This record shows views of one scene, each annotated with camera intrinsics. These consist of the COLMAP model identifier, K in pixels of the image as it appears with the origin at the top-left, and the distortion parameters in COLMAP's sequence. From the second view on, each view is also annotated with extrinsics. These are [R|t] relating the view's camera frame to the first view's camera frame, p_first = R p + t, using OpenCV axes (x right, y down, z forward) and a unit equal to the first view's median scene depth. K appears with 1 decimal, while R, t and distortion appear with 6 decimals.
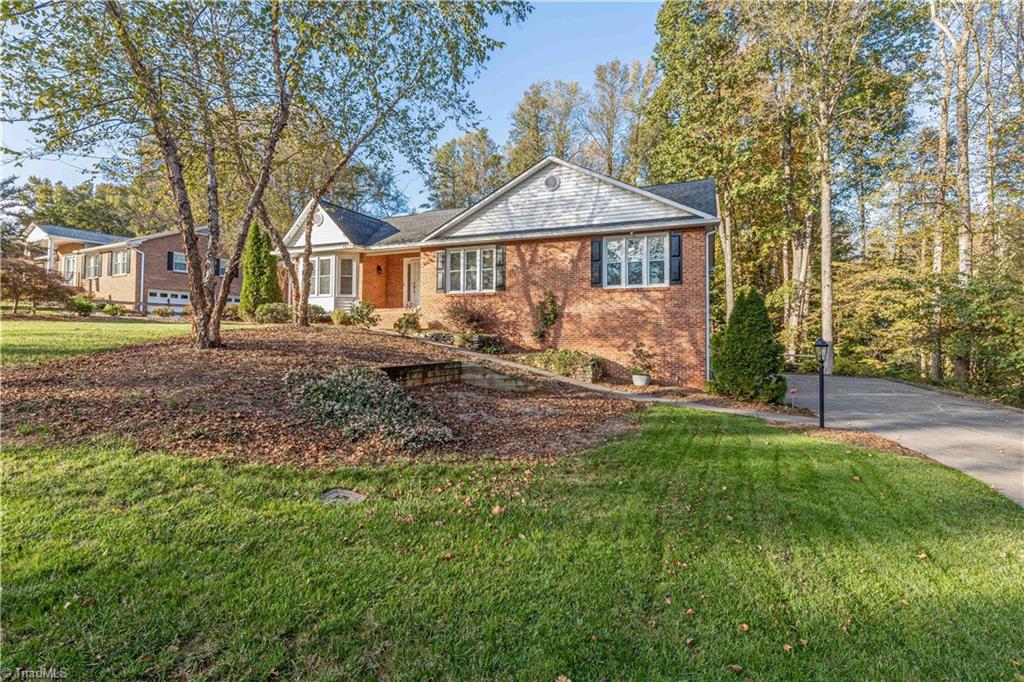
lens RADIAL K [[493.4, 0, 512.1], [0, 493.4, 336.6], [0, 0, 1]] dist [-0.004271, 0.000228]
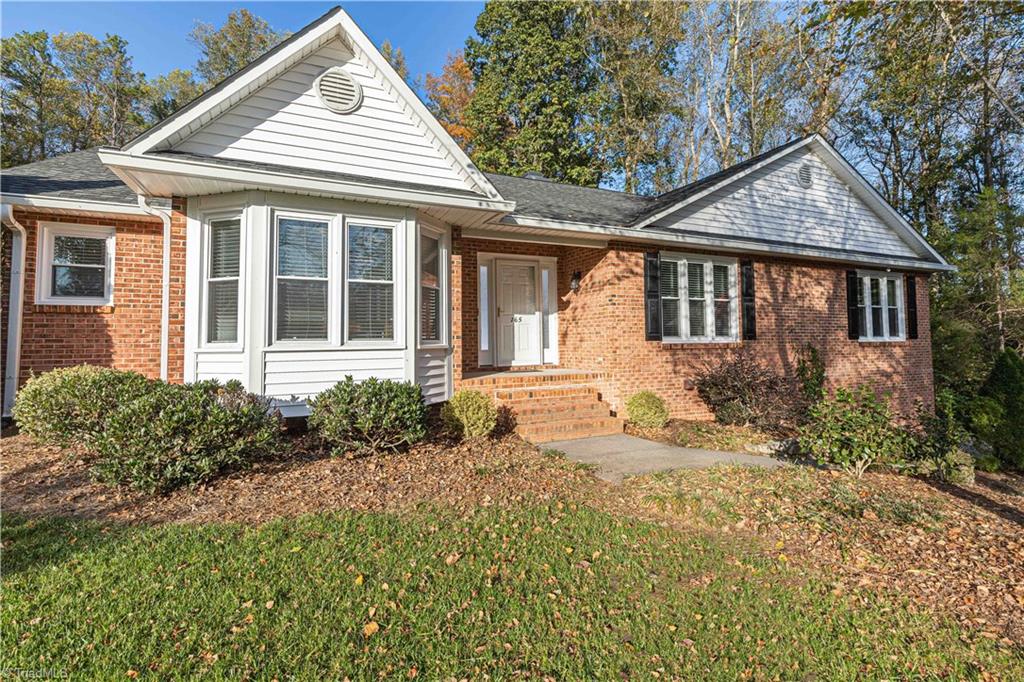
lens RADIAL K [[493.4, 0, 511.8], [0, 493.4, 339.0], [0, 0, 1]] dist [-0.004271, 0.000228]
pose [[0.667327, -0.000002, 0.744765, -0.634899], [0.013979, 0.999824, -0.012522, -0.093152], [-0.744634, 0.018767, 0.667209, 0.836996]]
